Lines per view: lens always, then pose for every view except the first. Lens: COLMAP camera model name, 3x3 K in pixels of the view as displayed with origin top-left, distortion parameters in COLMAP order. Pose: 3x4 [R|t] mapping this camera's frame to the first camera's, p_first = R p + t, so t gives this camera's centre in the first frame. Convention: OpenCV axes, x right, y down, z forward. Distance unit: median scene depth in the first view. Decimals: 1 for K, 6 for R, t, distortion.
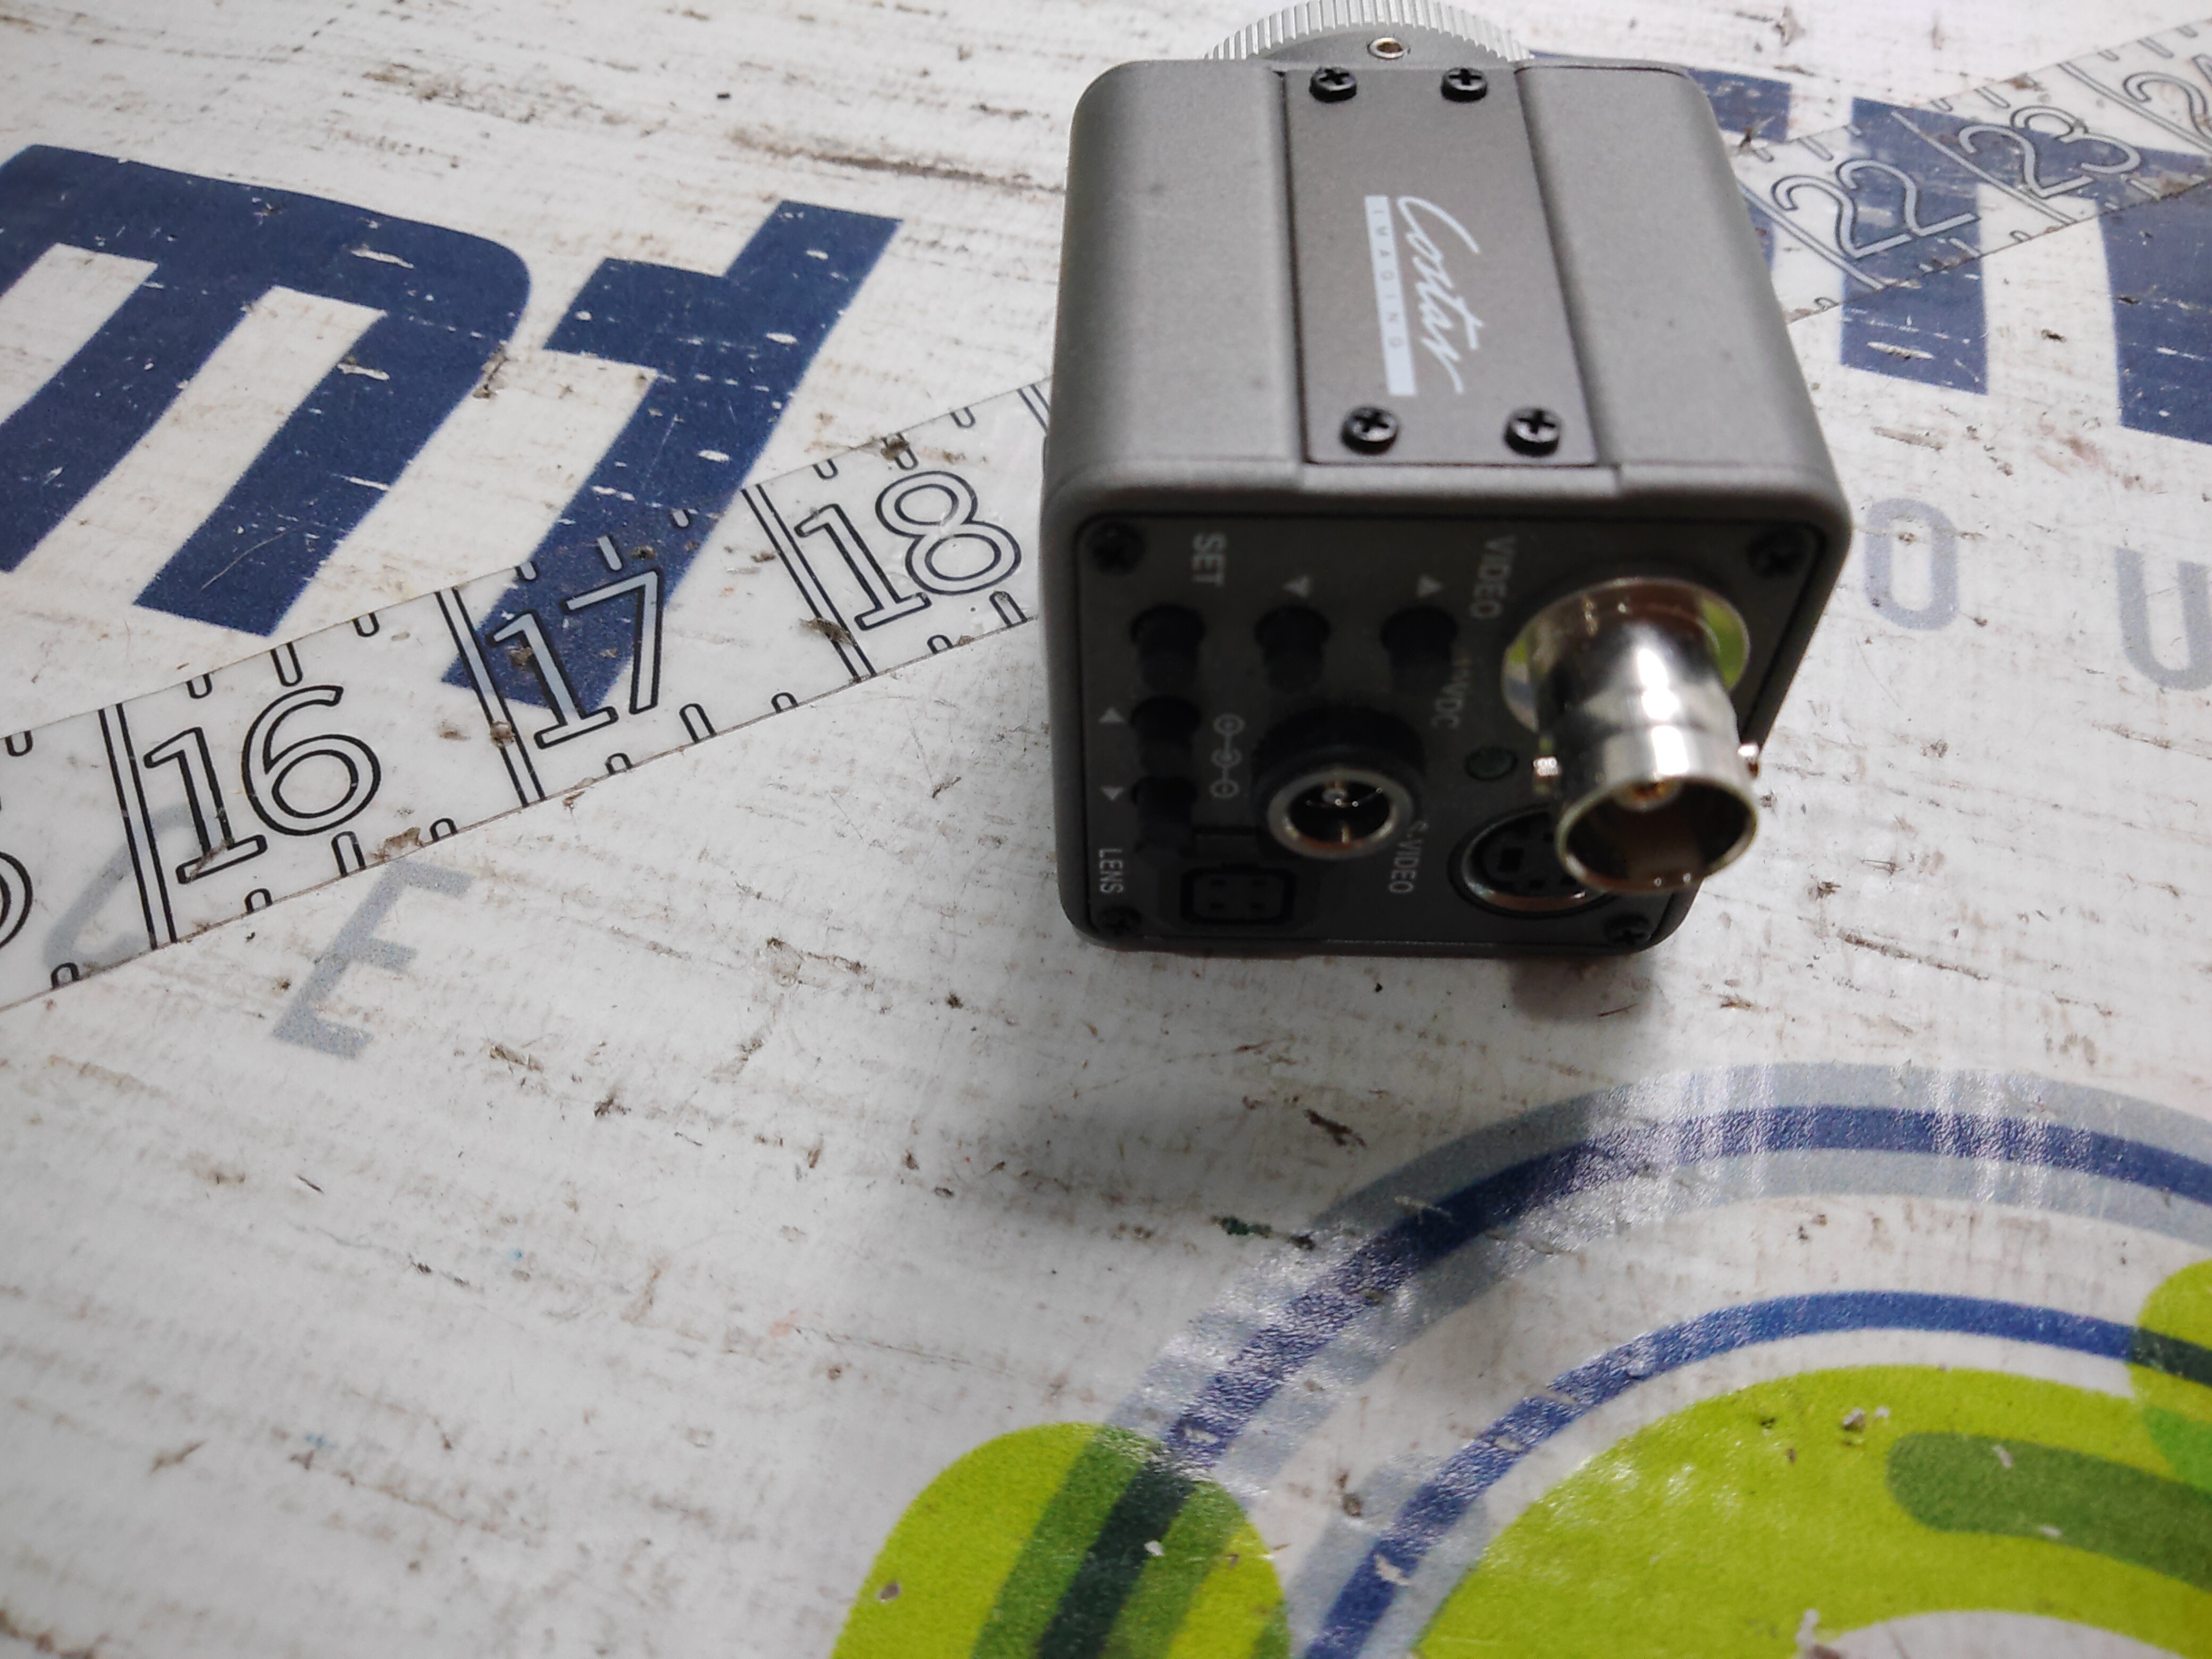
lens RADIAL K [[1691.2, 0, 1119.6], [0, 1691.2, 831.8], [0, 0, 1]] dist [-0.049947, 0.005217]
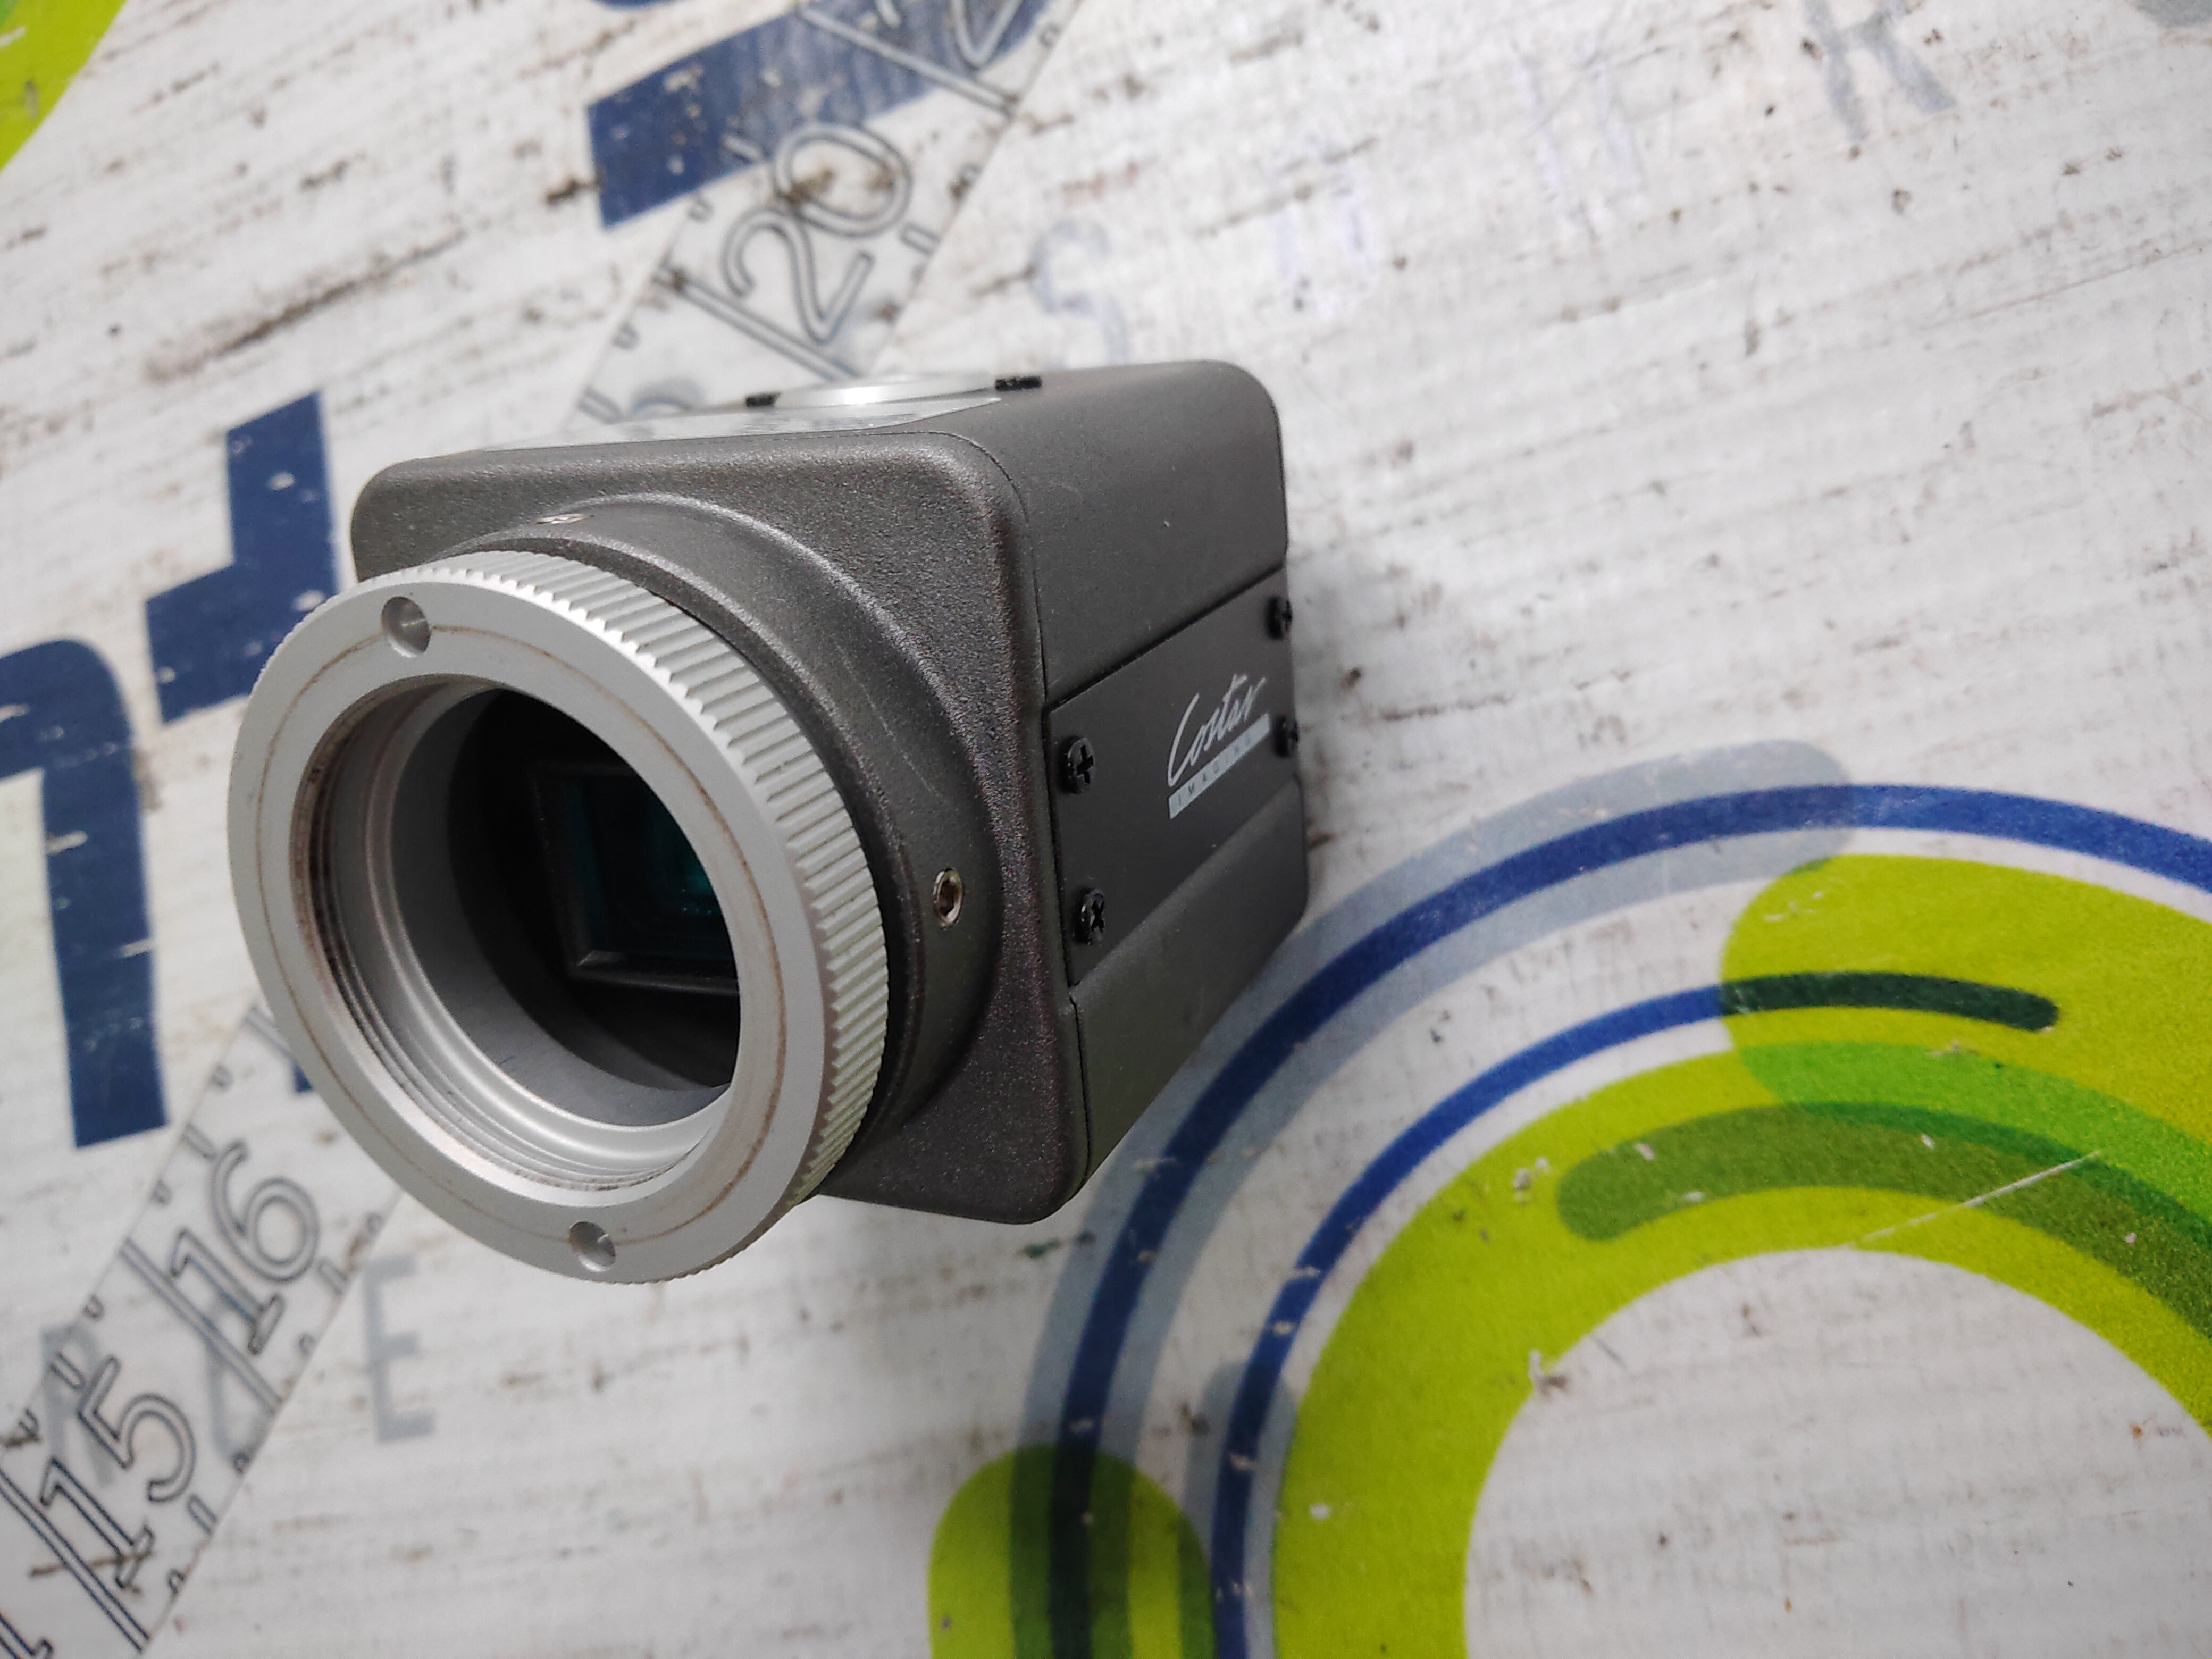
lens RADIAL K [[1691.2, 0, 1150.6], [0, 1691.2, 815.2], [0, 0, 1]] dist [-0.049947, 0.005217]
pose [[0.828018, -0.512510, -0.227419, 0.479583], [0.560654, 0.751520, 0.347686, -0.317551], [-0.007283, -0.415394, 0.909613, 0.003569]]
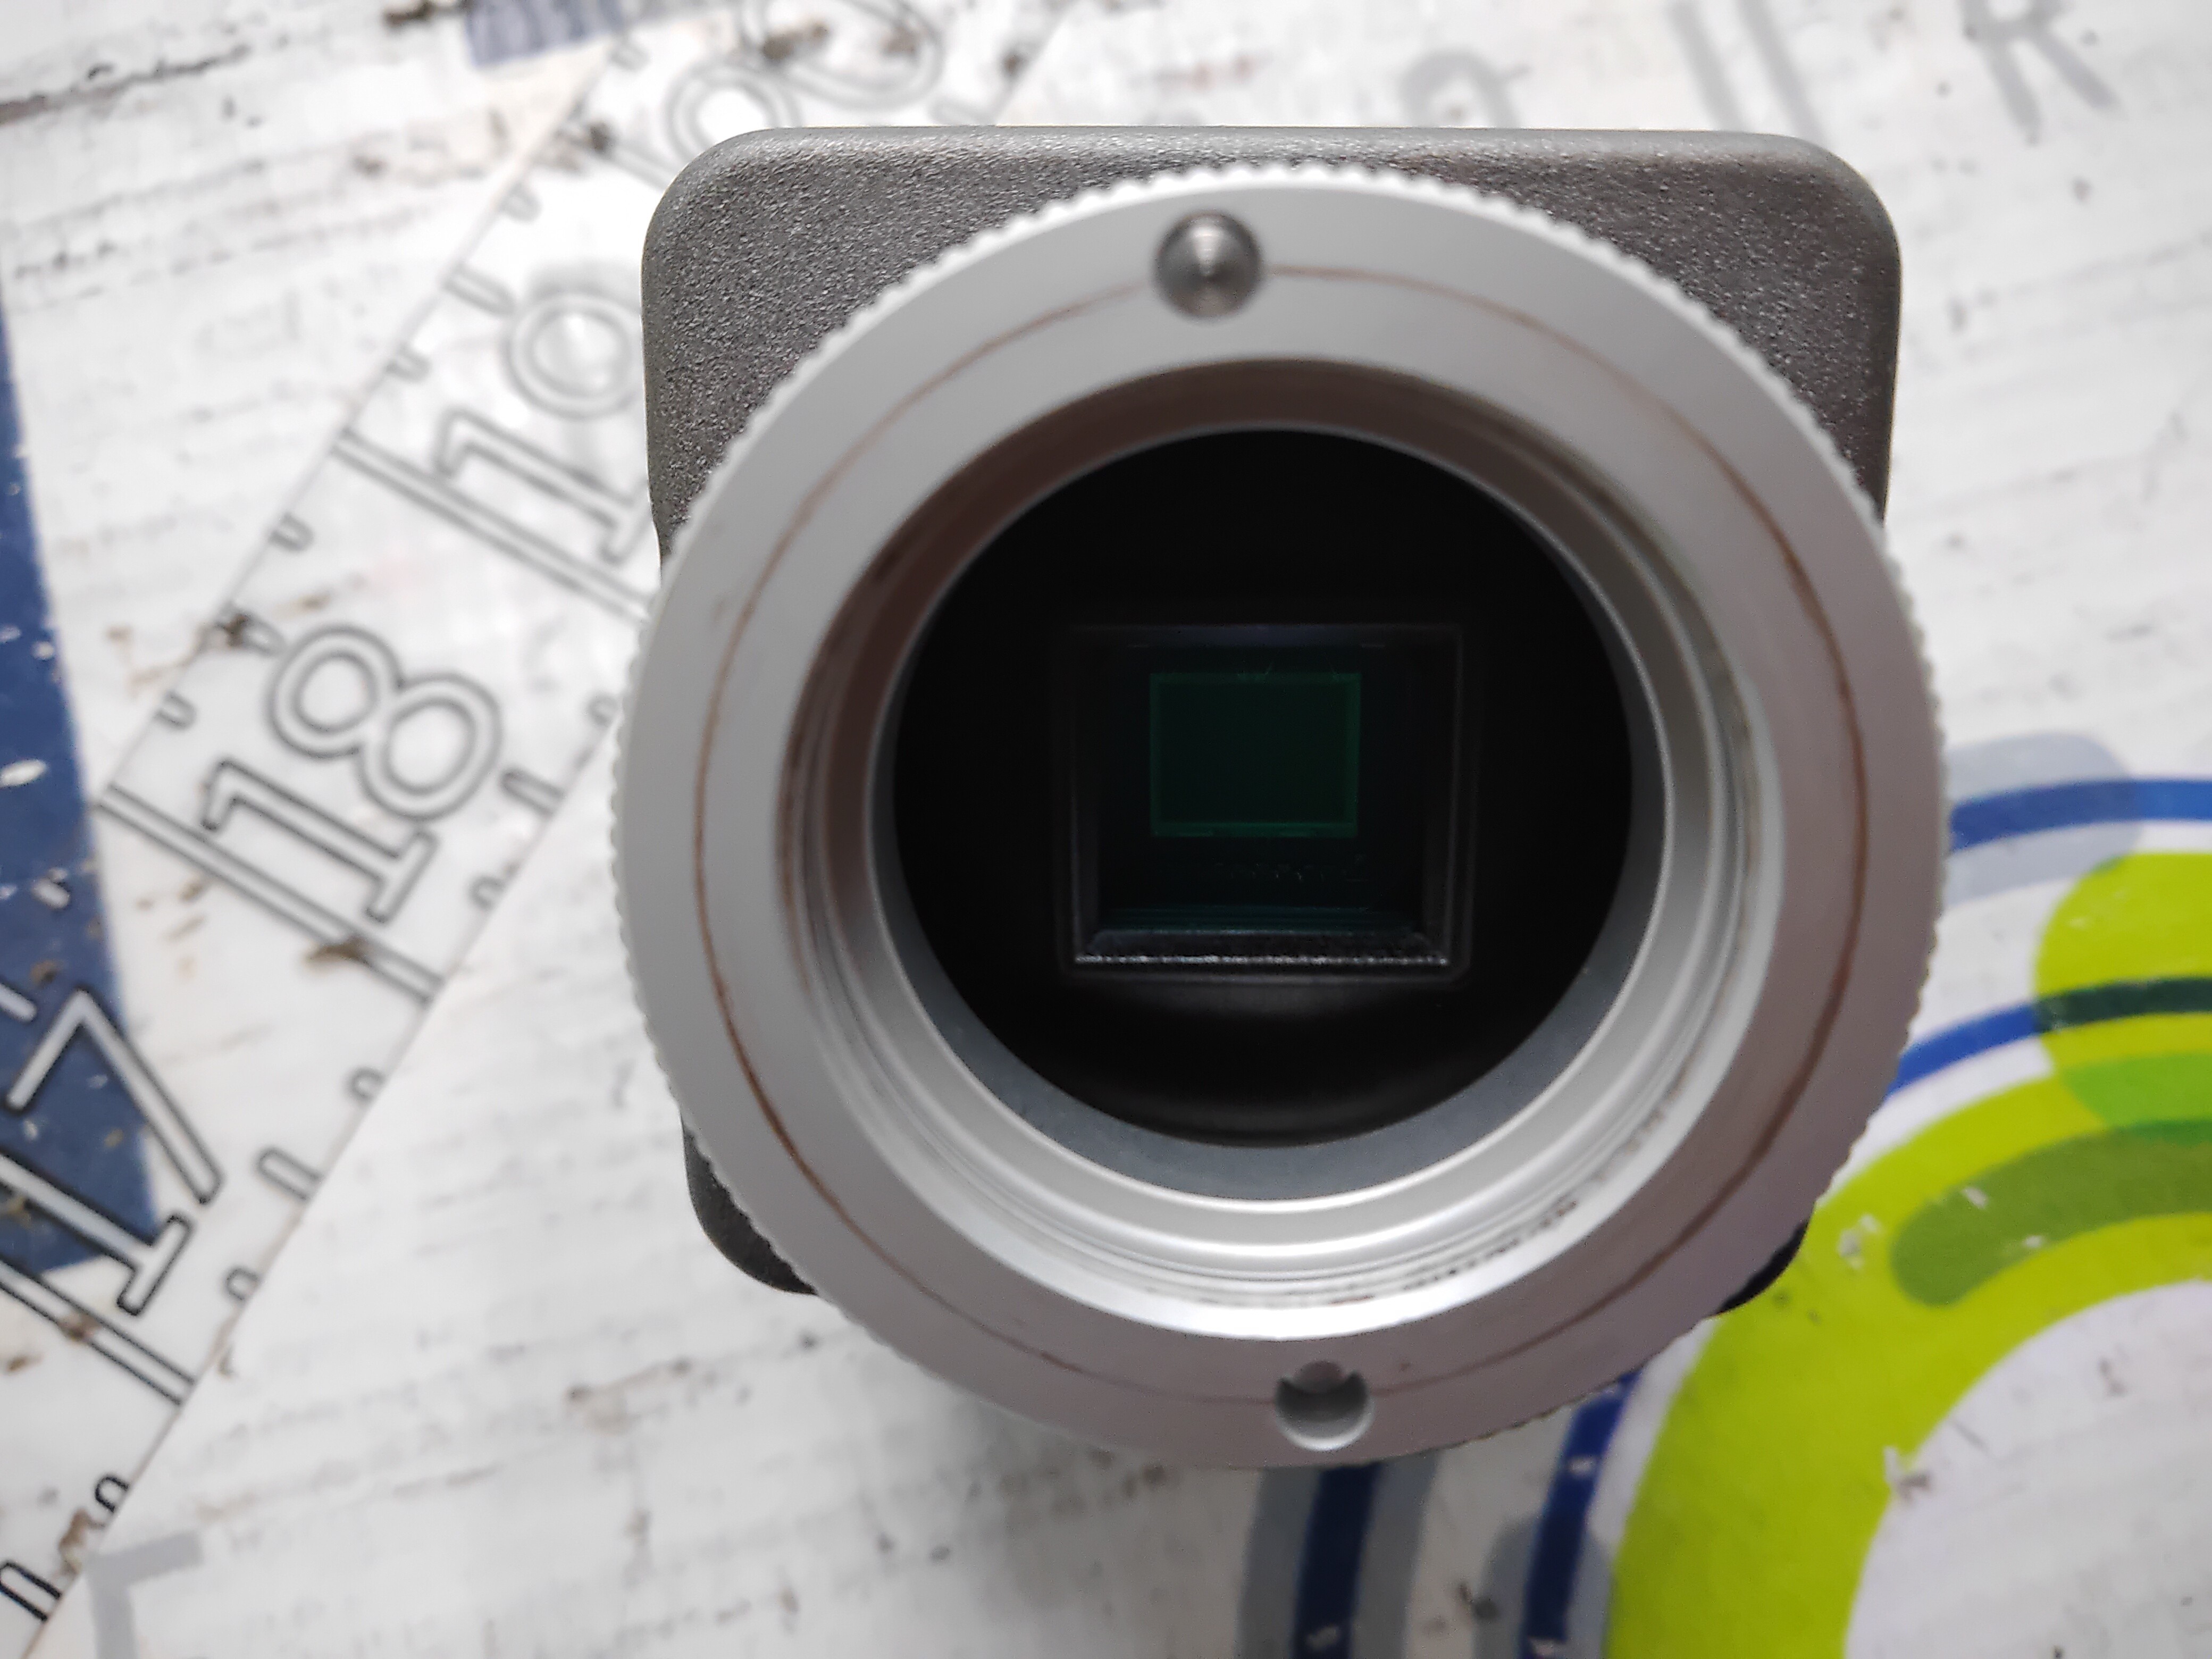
lens RADIAL K [[1691.2, 0, 1092.2], [0, 1691.2, 826.6], [0, 0, 1]] dist [-0.049947, 0.005217]
pose [[0.842048, -0.525646, 0.121048, 0.050285], [0.424637, 0.784365, 0.452166, -0.380472], [-0.332625, -0.329344, 0.883682, 0.256382]]
